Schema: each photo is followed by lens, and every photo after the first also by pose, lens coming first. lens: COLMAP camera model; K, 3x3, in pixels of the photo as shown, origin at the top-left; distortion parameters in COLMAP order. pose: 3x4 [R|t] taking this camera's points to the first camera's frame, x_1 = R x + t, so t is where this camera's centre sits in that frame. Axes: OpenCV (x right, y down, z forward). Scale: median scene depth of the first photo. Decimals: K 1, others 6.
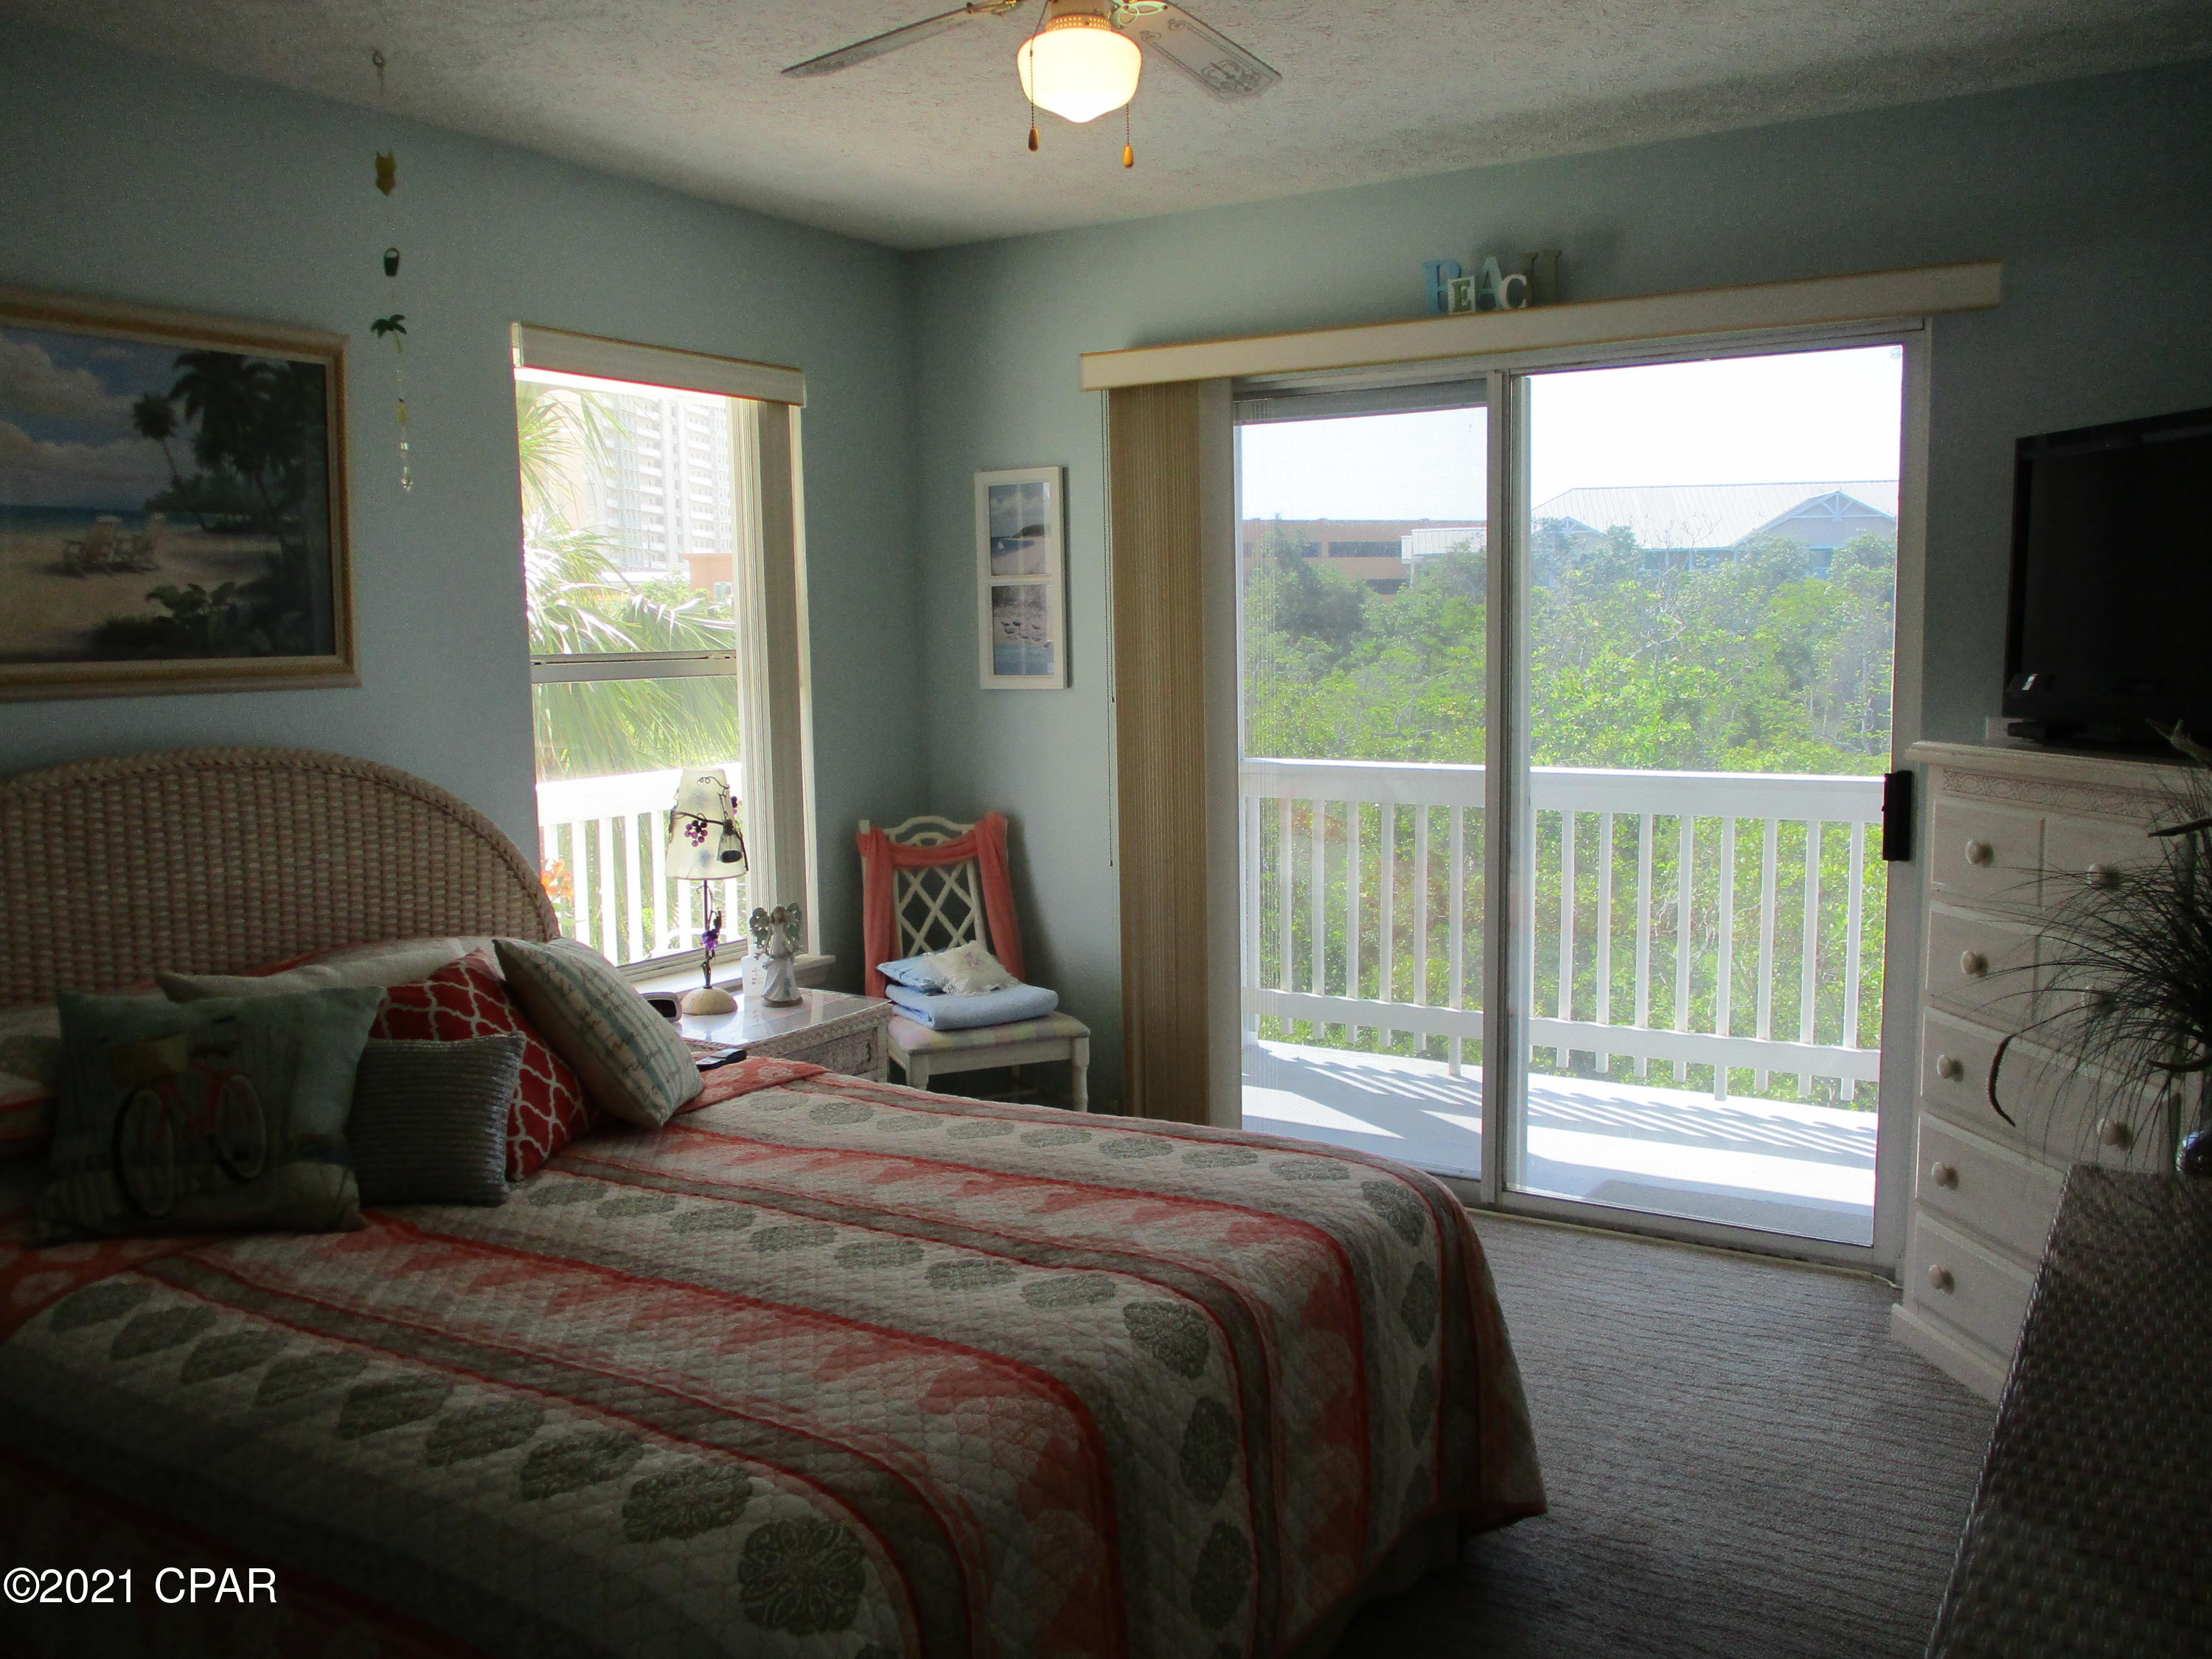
lens RADIAL K [[1832.7, 0, 1127.3], [0, 1832.7, 830.3], [0, 0, 1]] dist [-0.026726, 0.006098]
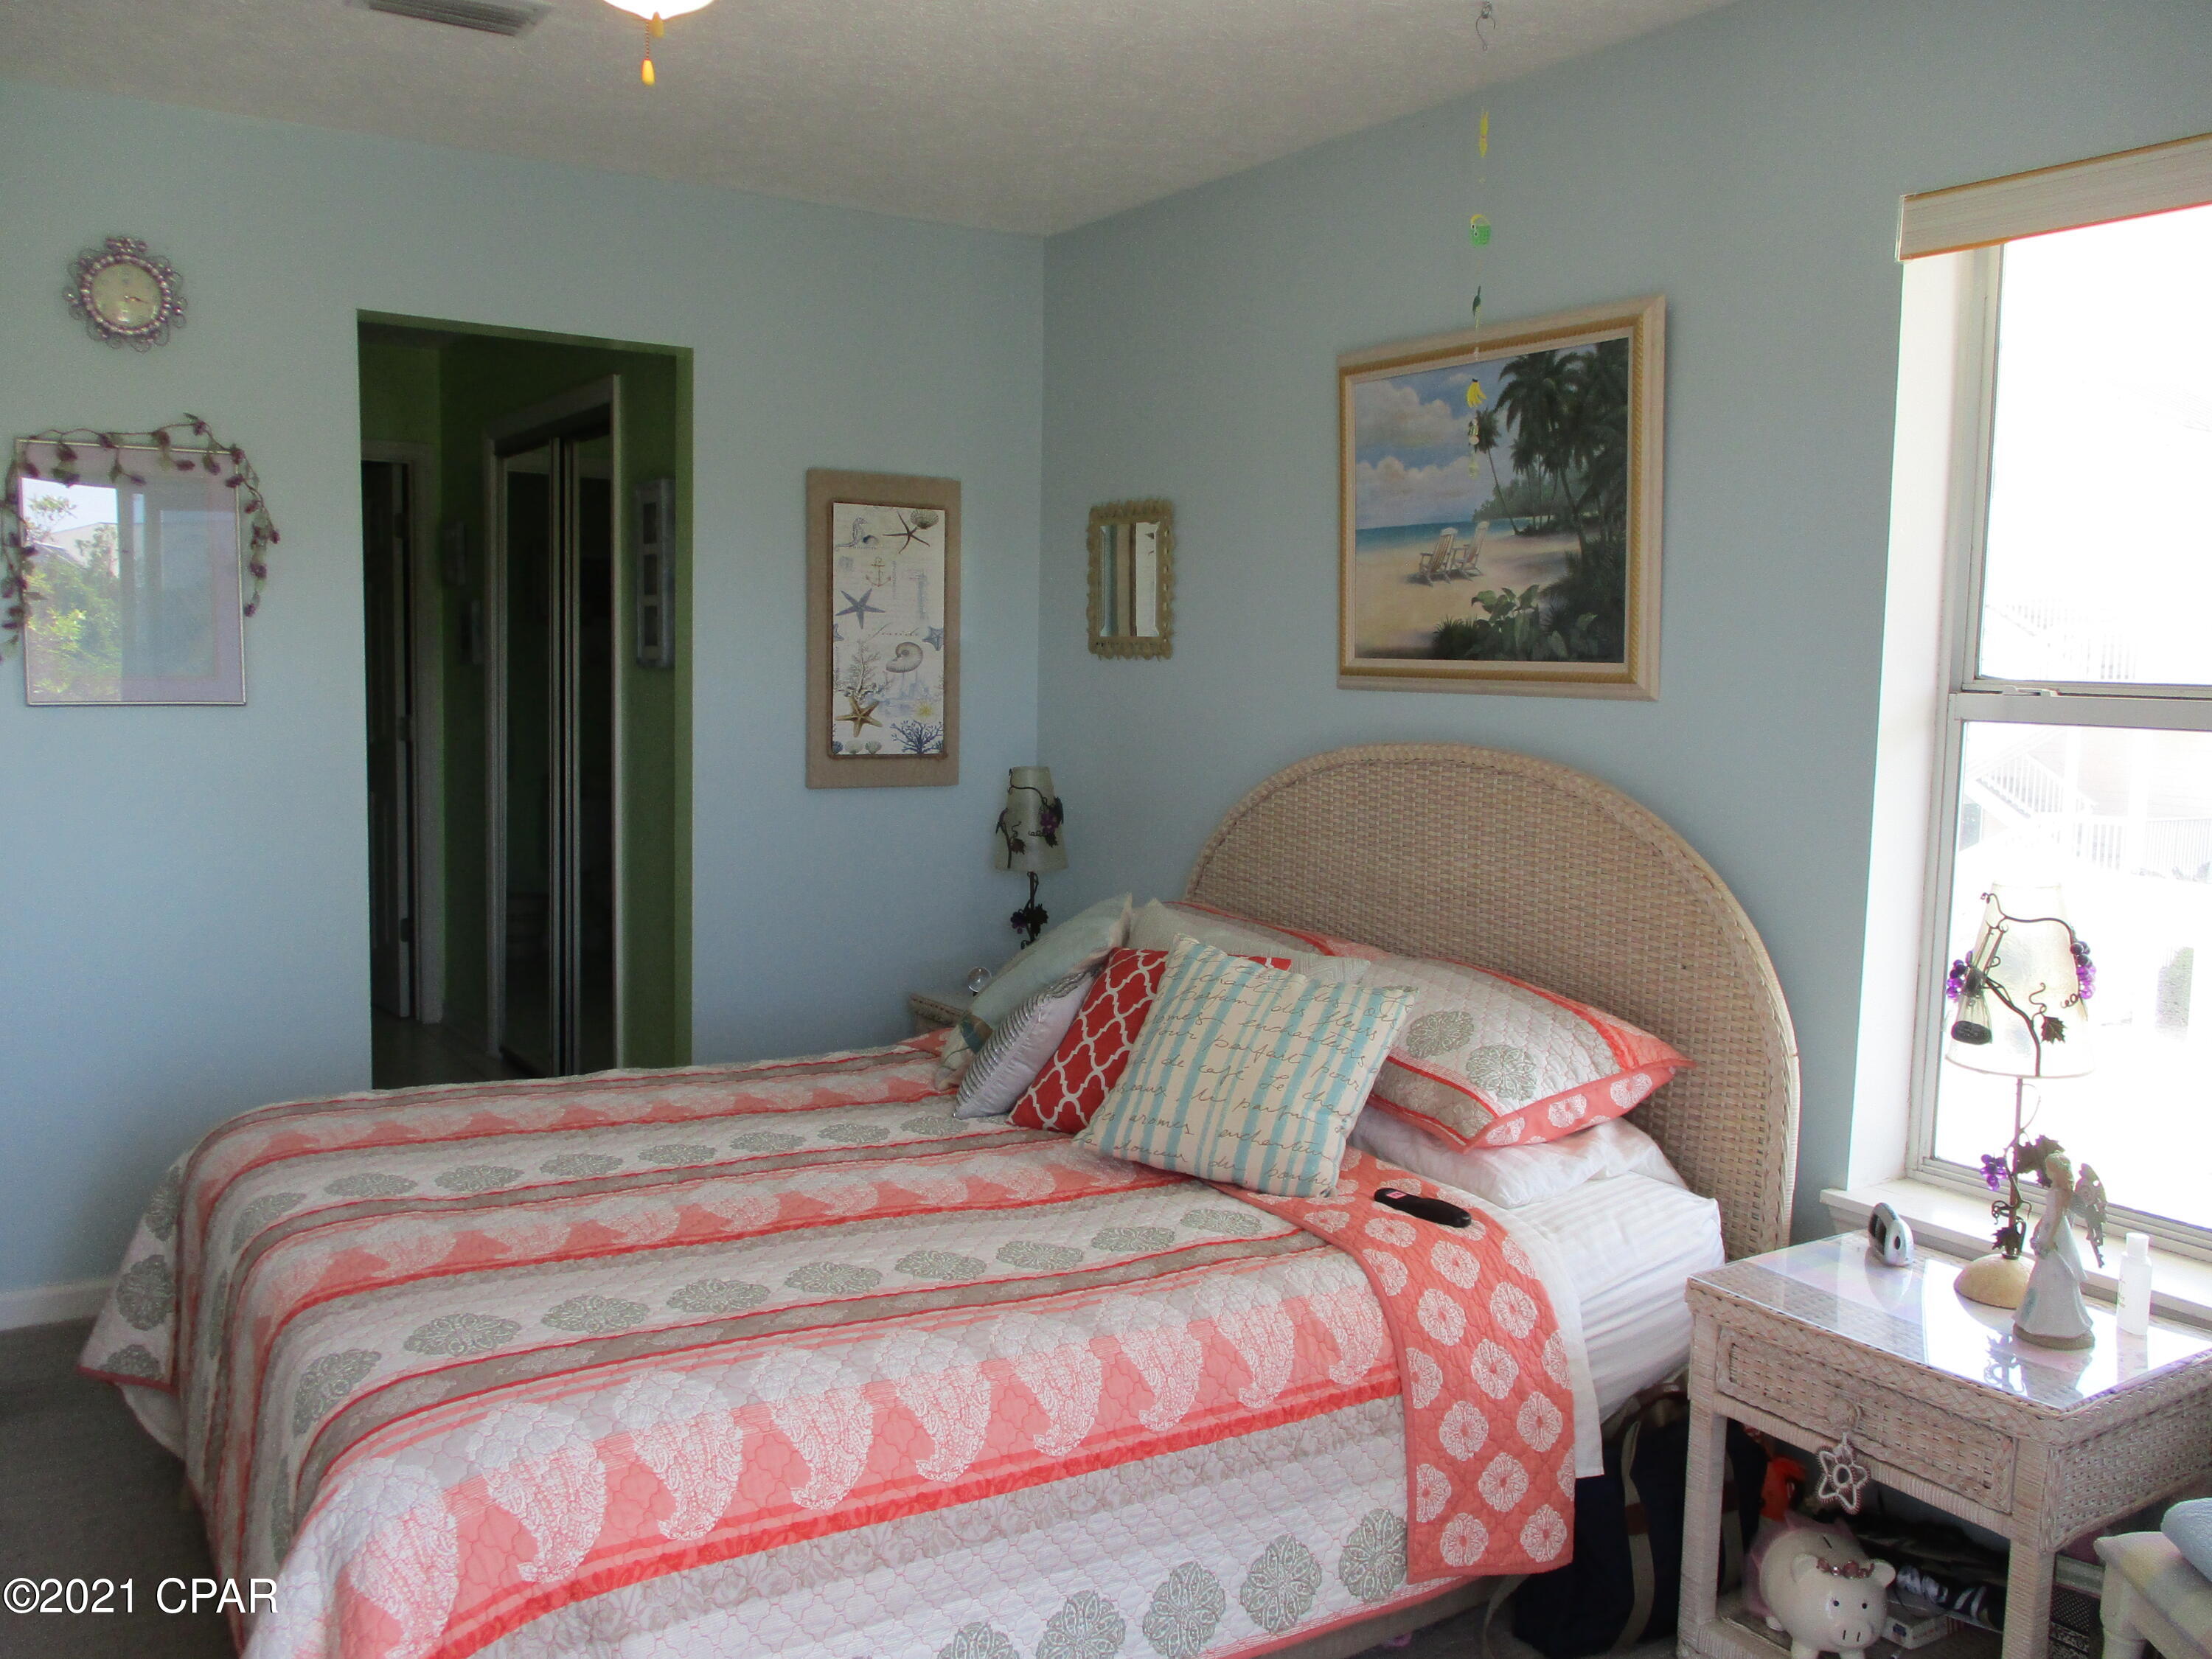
lens RADIAL K [[1832.7, 0, 1127.3], [0, 1832.7, 830.3], [0, 0, 1]] dist [-0.026726, 0.006098]
pose [[-0.437698, 0.079810, -0.895573, 0.512434], [-0.125284, 0.980922, 0.148646, -0.128296], [0.890351, 0.177263, -0.419349, 1.269575]]
